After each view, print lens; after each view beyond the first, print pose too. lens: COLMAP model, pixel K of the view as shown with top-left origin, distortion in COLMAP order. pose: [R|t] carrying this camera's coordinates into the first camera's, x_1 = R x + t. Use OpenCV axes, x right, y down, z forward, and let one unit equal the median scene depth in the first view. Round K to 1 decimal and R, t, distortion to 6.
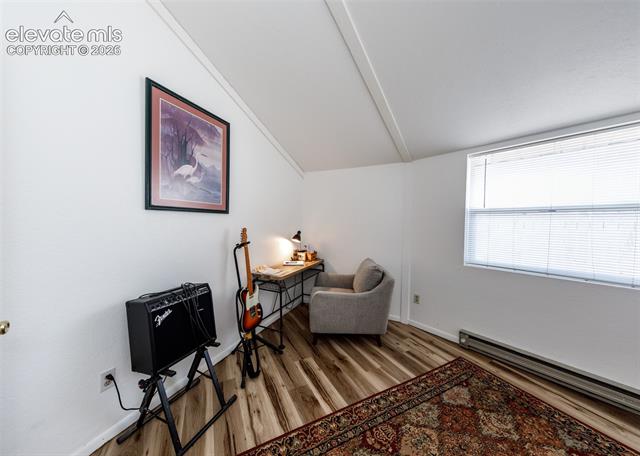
lens RADIAL K [[206.6, 0, 313.2], [0, 206.6, 226.6], [0, 0, 1]] dist [0.002793, 0.000013]
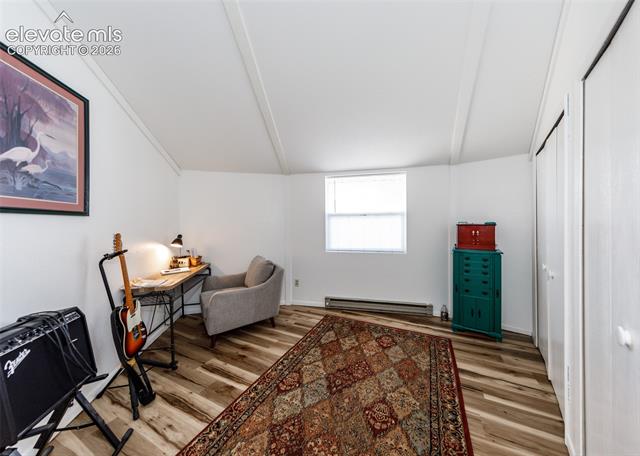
lens RADIAL K [[209.8, 0, 320.2], [0, 209.8, 222.7], [0, 0, 1]] dist [-0.000289, -0.000050]
pose [[0.787959, -0.017112, 0.615489, -0.222036], [0.031843, 0.999409, -0.012979, -0.000148], [-0.614903, 0.029826, 0.788038, -0.153333]]
